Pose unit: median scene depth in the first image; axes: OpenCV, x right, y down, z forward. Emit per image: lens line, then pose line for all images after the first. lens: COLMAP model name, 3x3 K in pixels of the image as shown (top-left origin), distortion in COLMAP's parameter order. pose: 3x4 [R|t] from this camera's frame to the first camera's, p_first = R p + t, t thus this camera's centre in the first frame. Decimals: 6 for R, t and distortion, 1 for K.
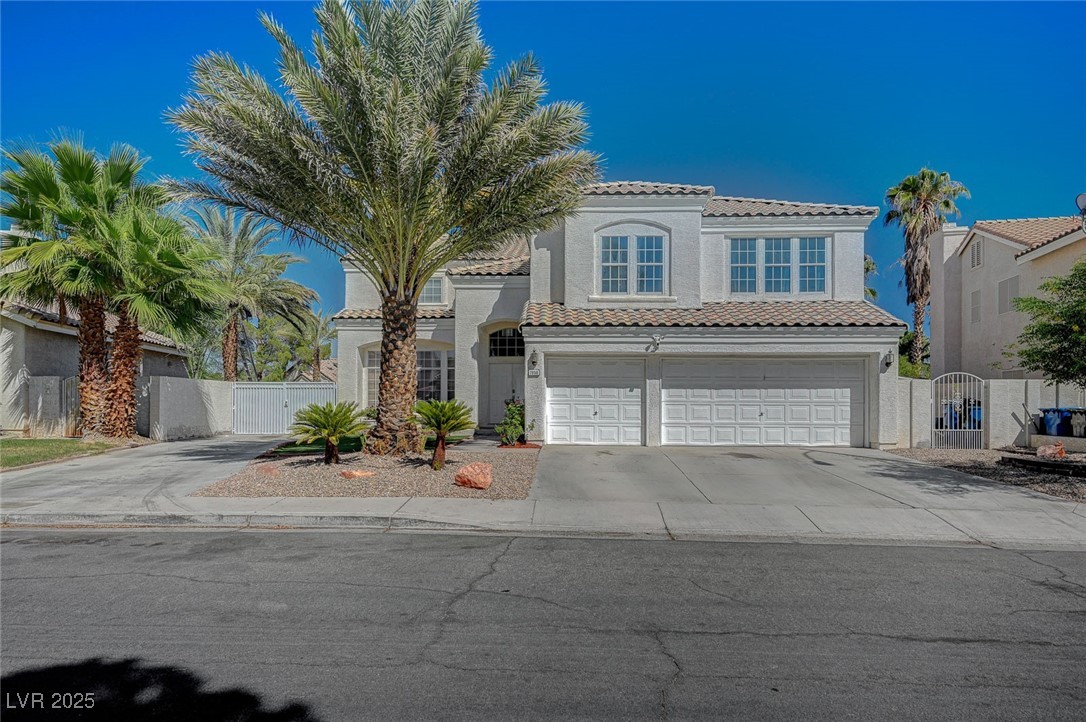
lens RADIAL K [[616.4, 0, 543.4], [0, 616.4, 368.4], [0, 0, 1]] dist [0.002260, 0.000809]
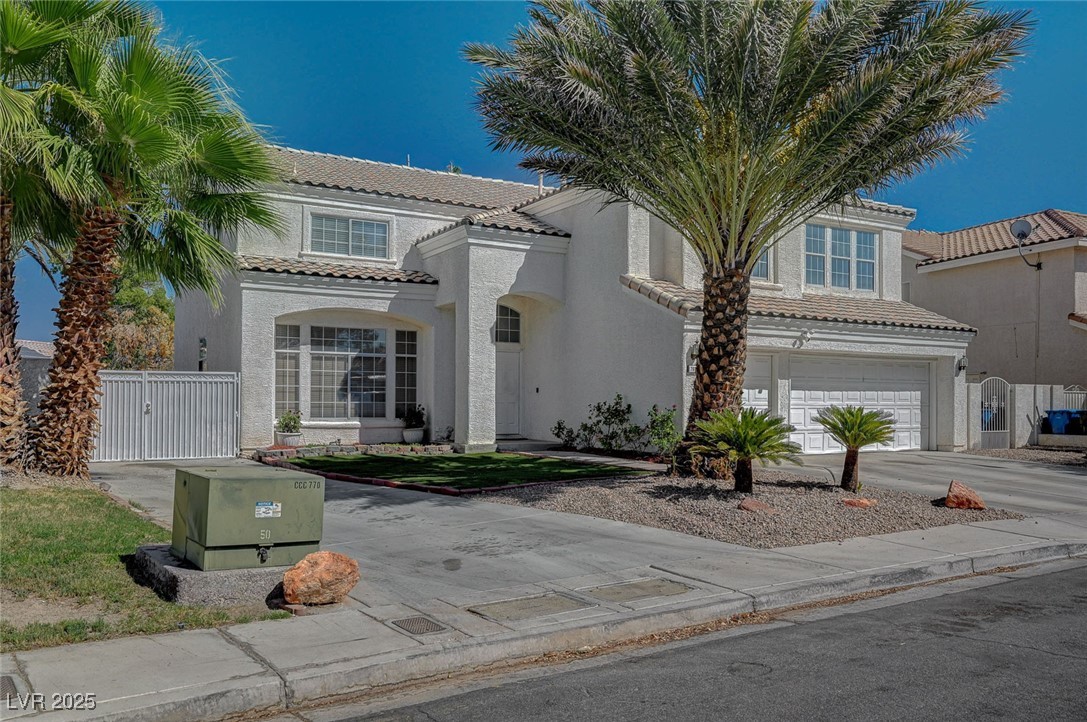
lens RADIAL K [[824.8, 0, 543.9], [0, 824.8, 364.0], [0, 0, 1]] dist [-0.004163, -0.001910]
pose [[0.846309, 0.023863, 0.532158, -0.721476], [-0.030012, 0.999545, 0.002908, 0.003094], [-0.531846, -0.018432, 0.846640, 0.199631]]
